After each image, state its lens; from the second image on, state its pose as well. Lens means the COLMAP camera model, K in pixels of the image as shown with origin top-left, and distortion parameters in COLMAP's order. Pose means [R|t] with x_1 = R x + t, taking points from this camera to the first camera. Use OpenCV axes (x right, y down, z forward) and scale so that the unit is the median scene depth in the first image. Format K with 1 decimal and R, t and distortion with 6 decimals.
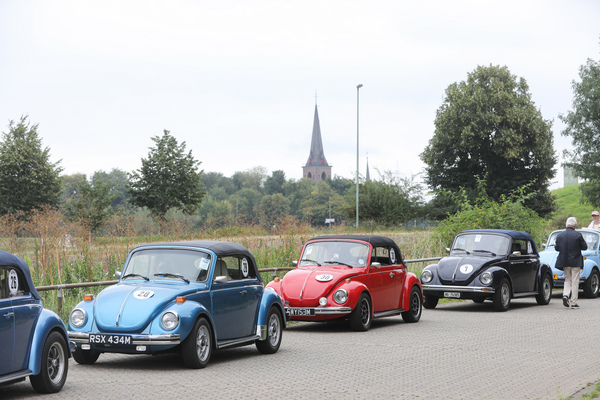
lens RADIAL K [[1836.4, 0, 301.4], [0, 1836.4, 200.0], [0, 0, 1]] dist [0.029341, 0.000000]
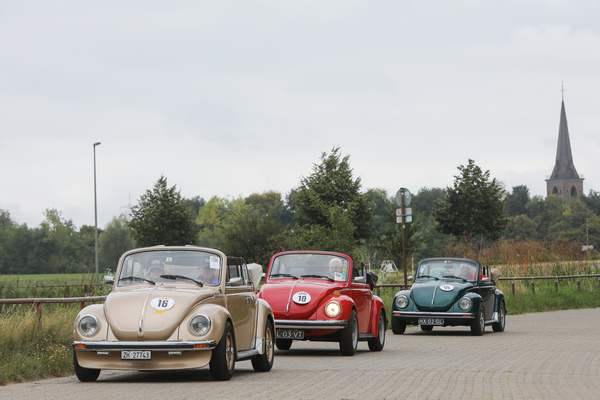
lens RADIAL K [[2427.2, 0, 299.9], [0, 2427.2, 201.6], [0, 0, 1]] dist [-0.023462, 0.000000]
pose [[0.995363, -0.009013, -0.095768, -0.038466], [0.008199, 0.999927, -0.008888, -0.003043], [0.095841, 0.008061, 0.995364, -0.363212]]
